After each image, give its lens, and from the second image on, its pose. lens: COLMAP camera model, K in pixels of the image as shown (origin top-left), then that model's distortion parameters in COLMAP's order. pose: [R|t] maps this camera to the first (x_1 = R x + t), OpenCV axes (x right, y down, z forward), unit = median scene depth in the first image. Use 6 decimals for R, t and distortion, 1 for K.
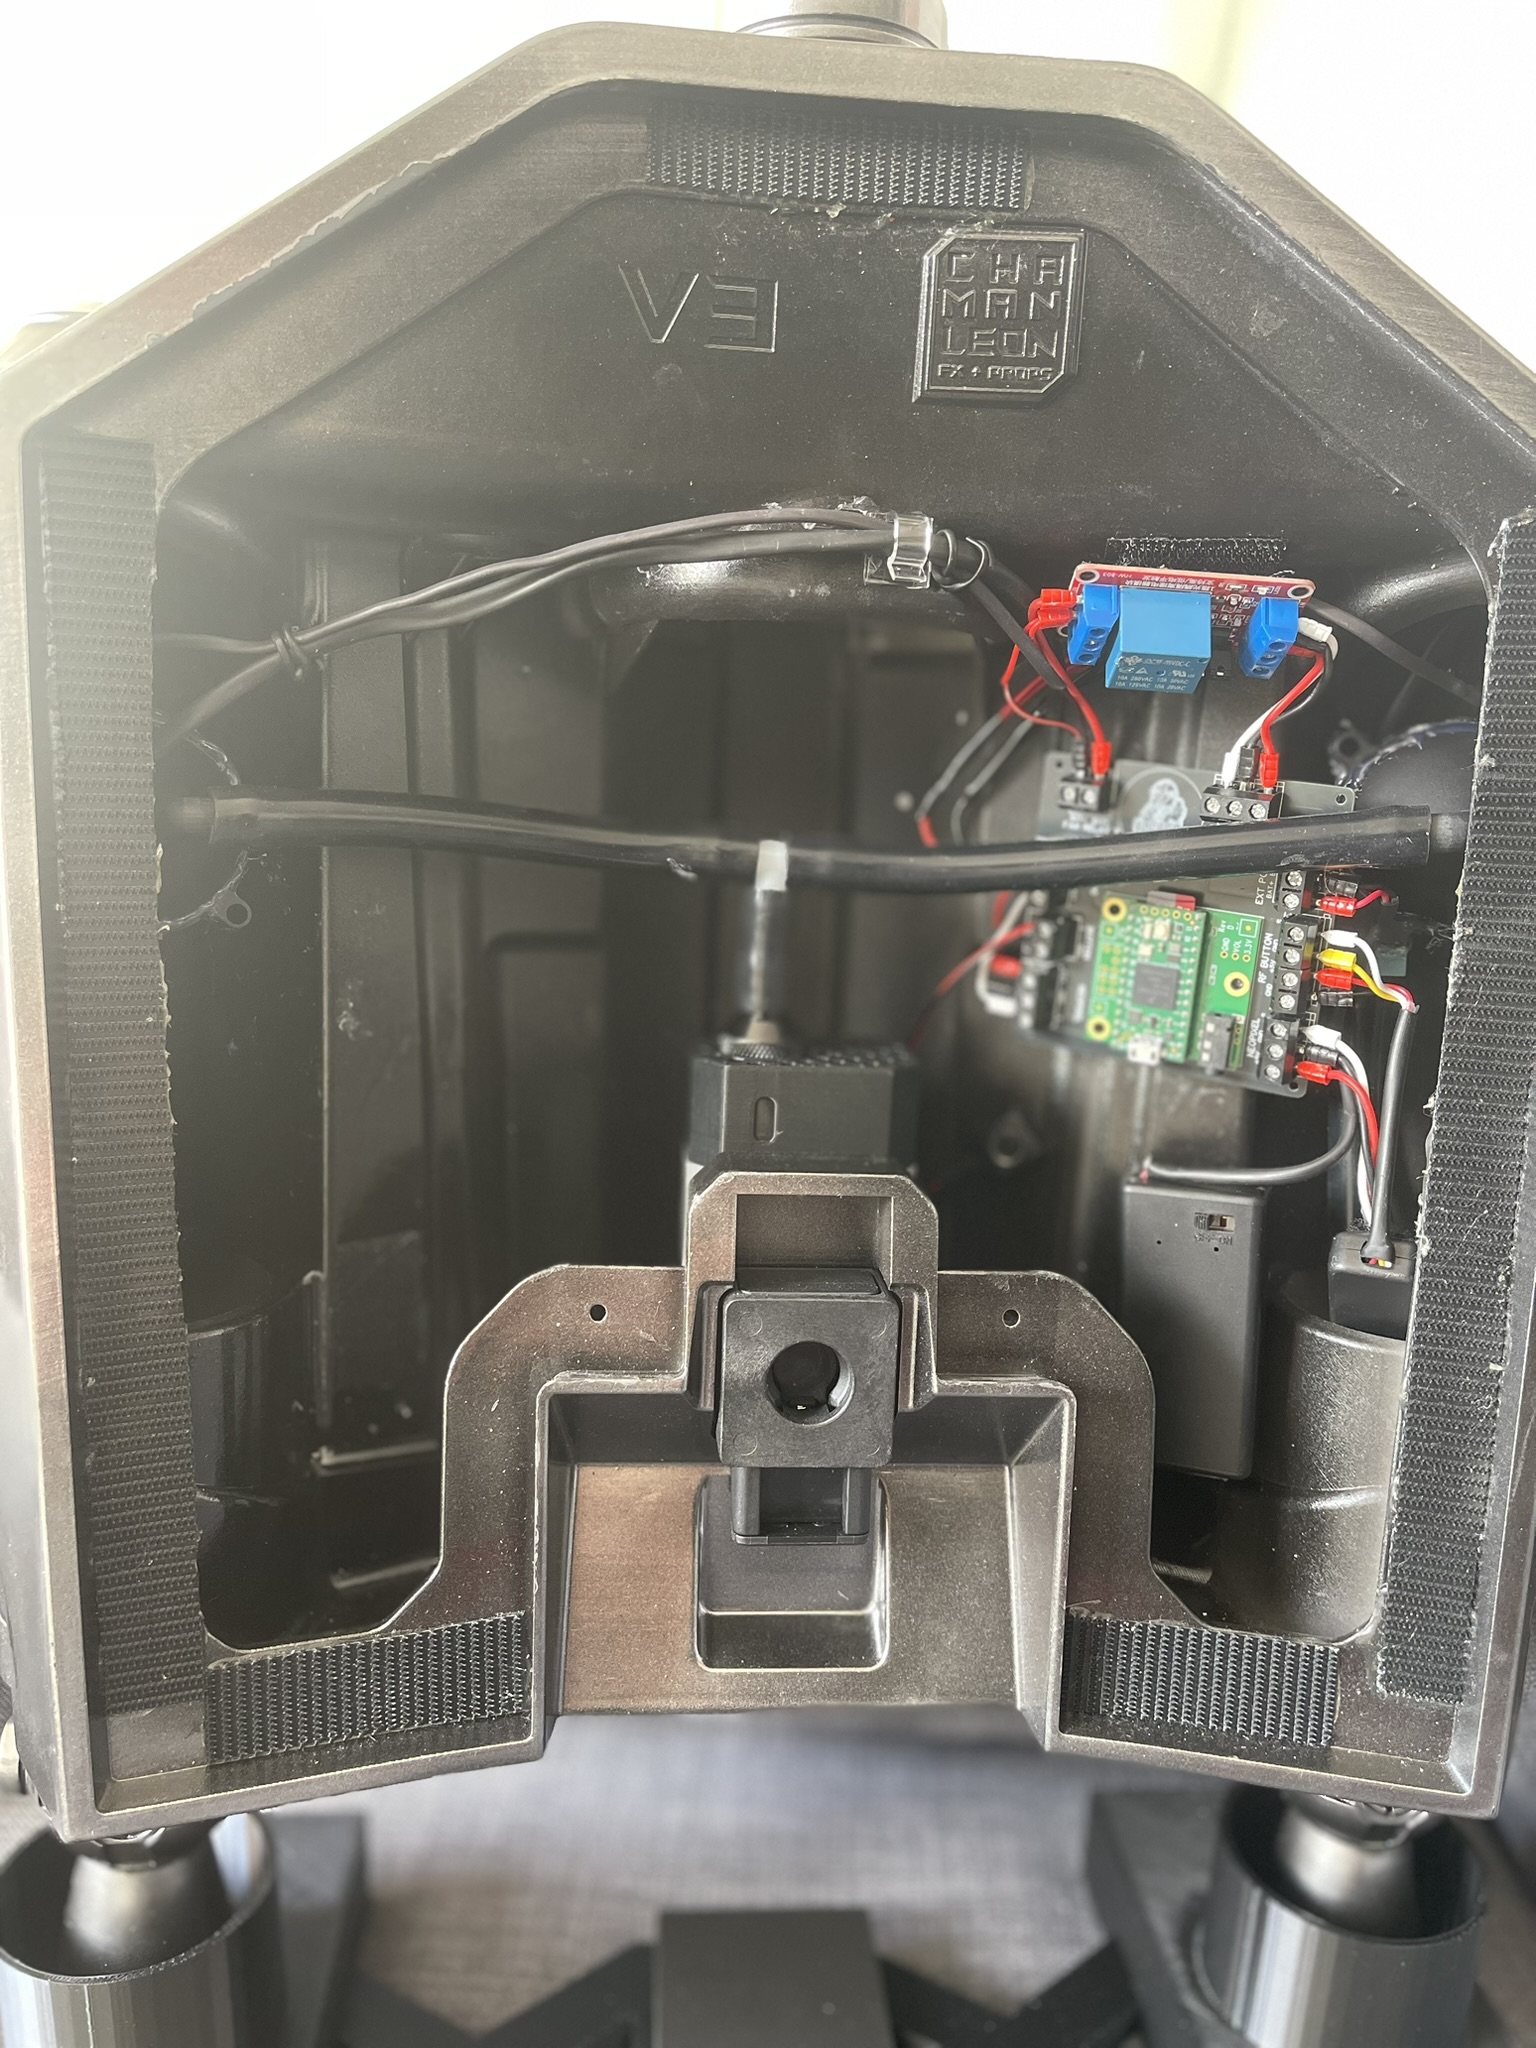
lens RADIAL K [[1570.1, 0, 768.0], [0, 1570.1, 1024.0], [0, 0, 1]] dist [0.003276, -0.007180]
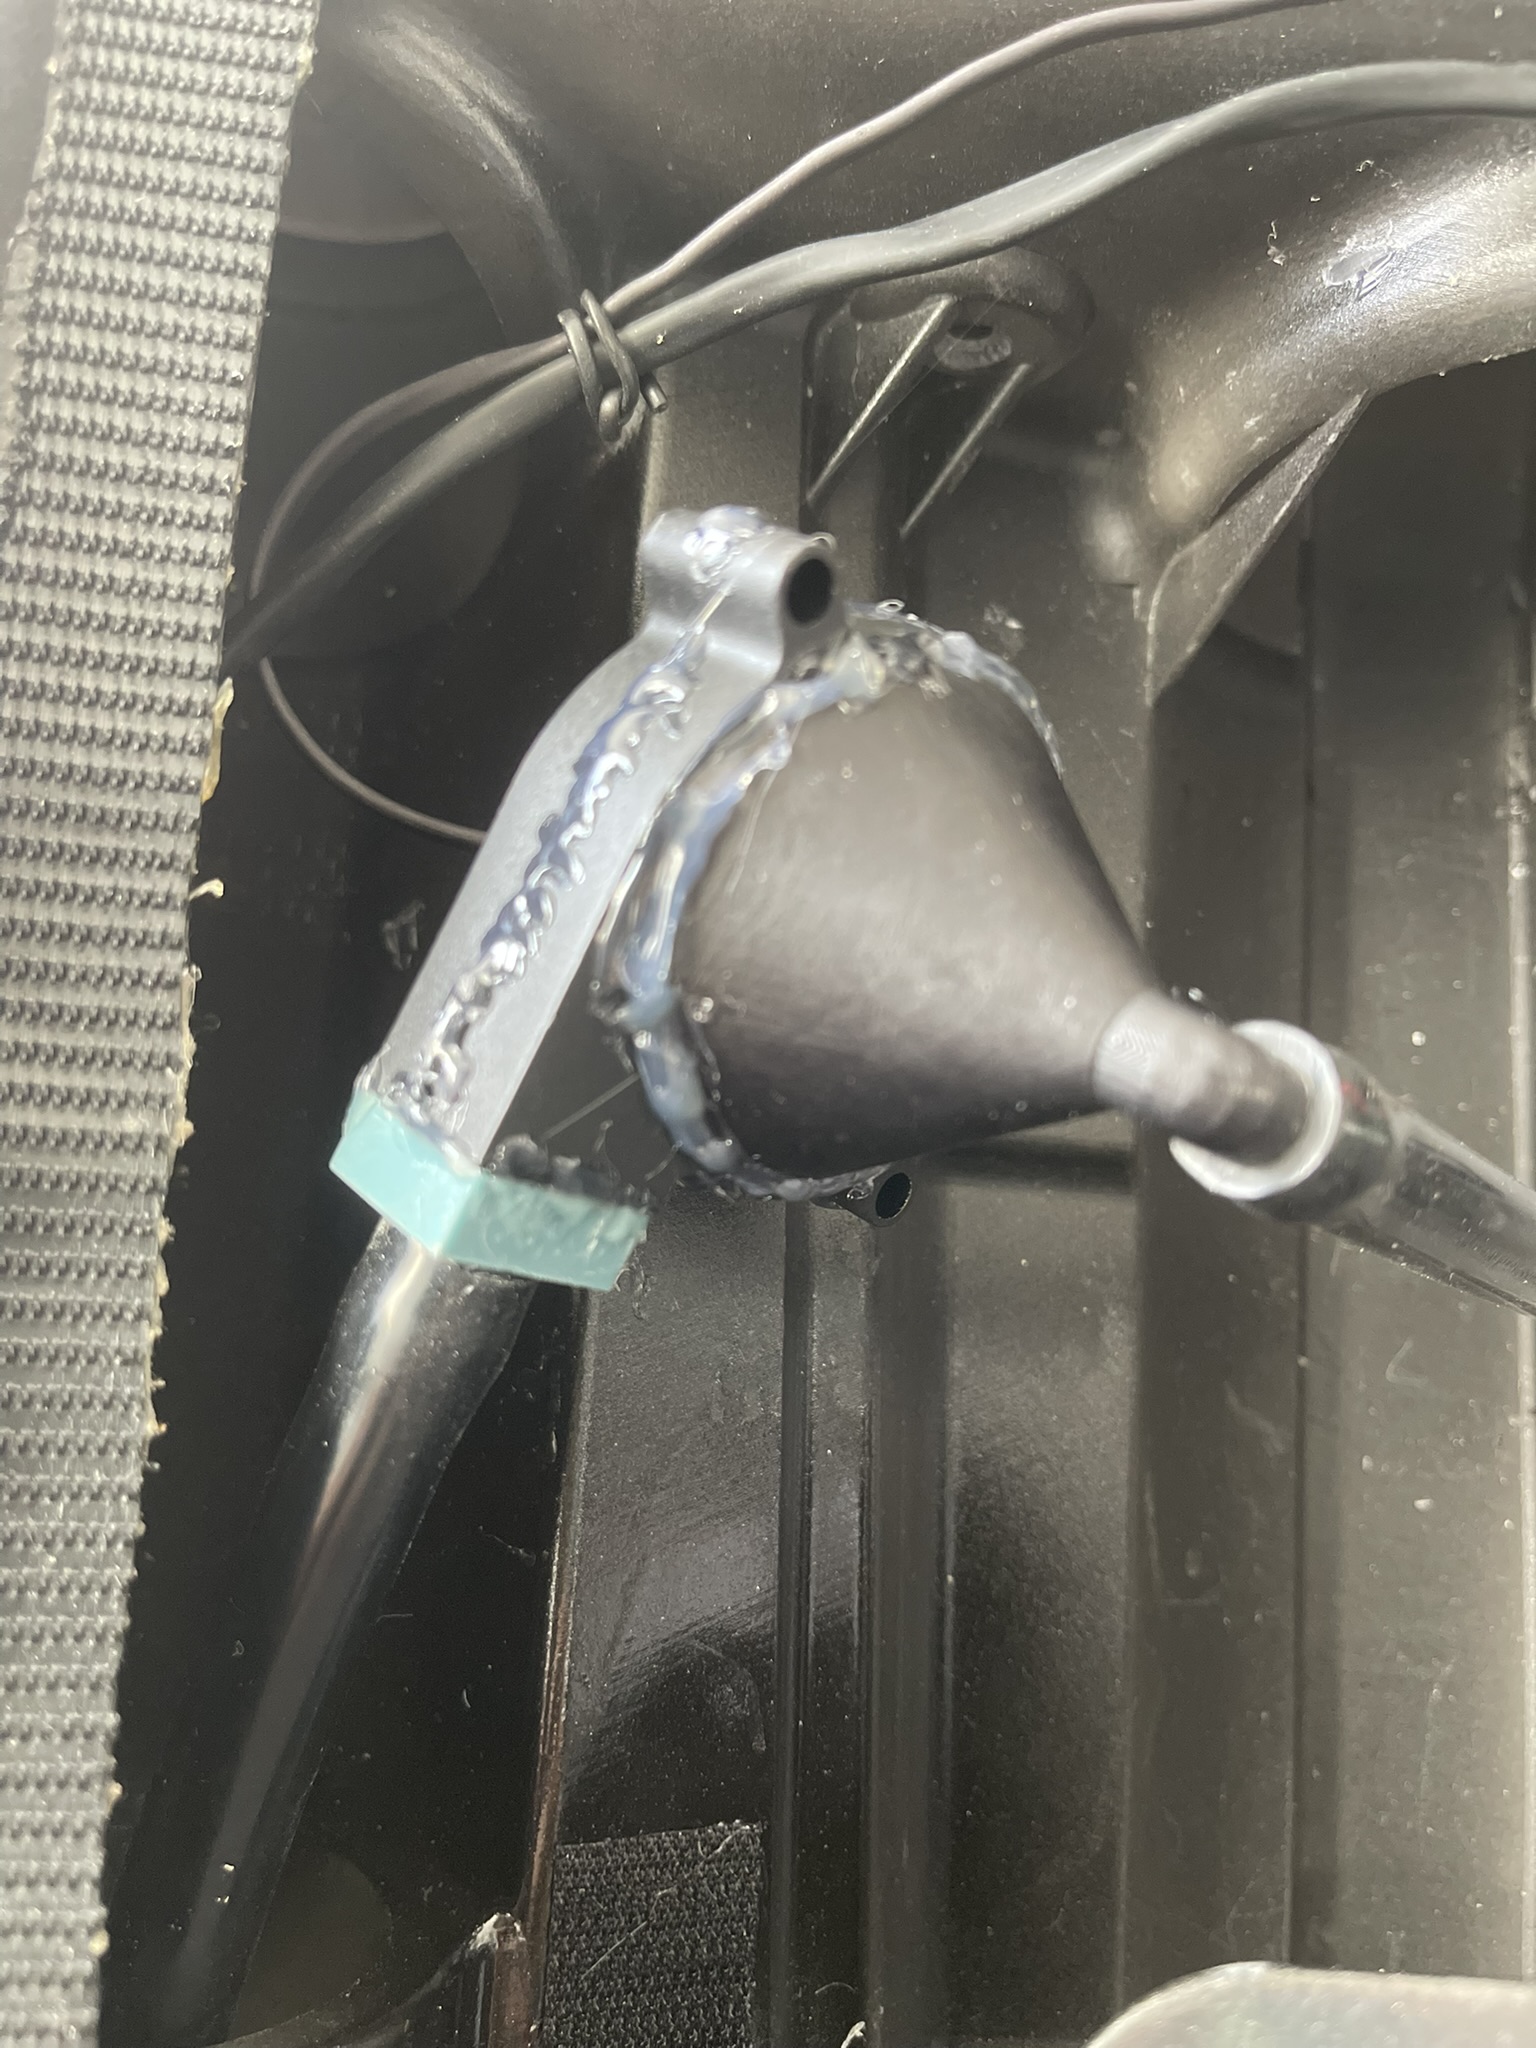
lens RADIAL K [[1591.5, 0, 768.0], [0, 1591.5, 1024.0], [0, 0, 1]] dist [-0.038907, -0.002157]
pose [[0.991098, 0.003015, -0.133103, -0.189225], [-0.045179, 0.948038, -0.314933, 0.075382], [0.125237, 0.318143, 0.939735, 0.627438]]
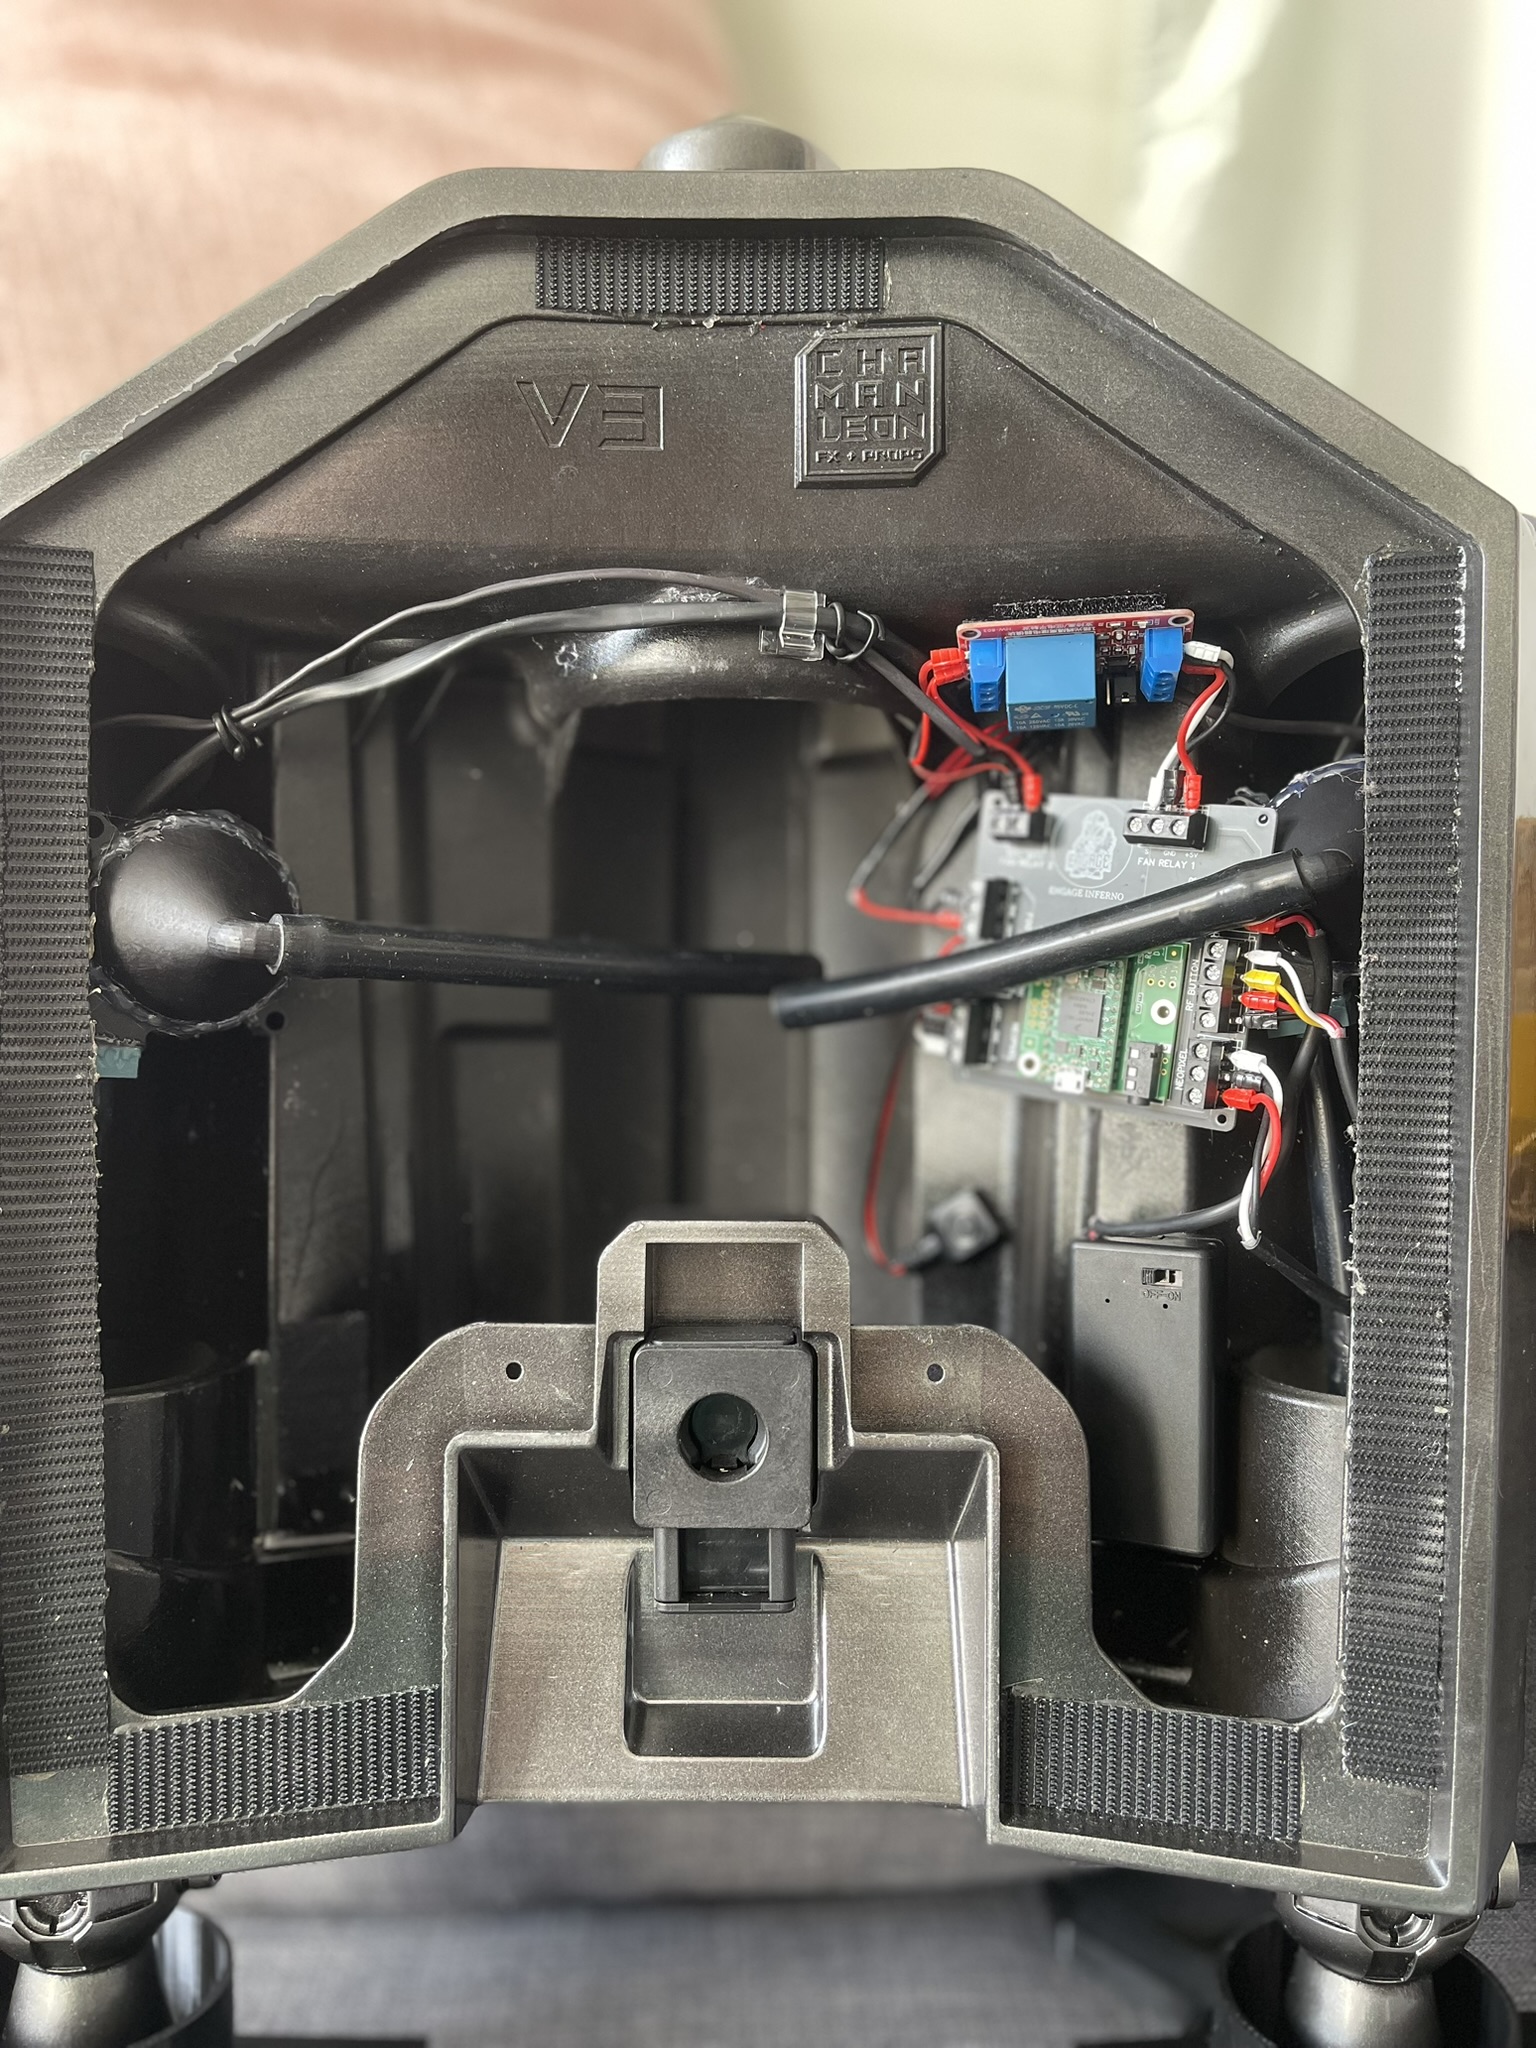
lens RADIAL K [[1570.1, 0, 768.0], [0, 1570.1, 1024.0], [0, 0, 1]] dist [0.003276, -0.007180]
pose [[0.996026, -0.034013, -0.082313, 0.143381], [0.021262, 0.988289, -0.151103, 0.121587], [0.086488, 0.148753, 0.985085, -0.002068]]
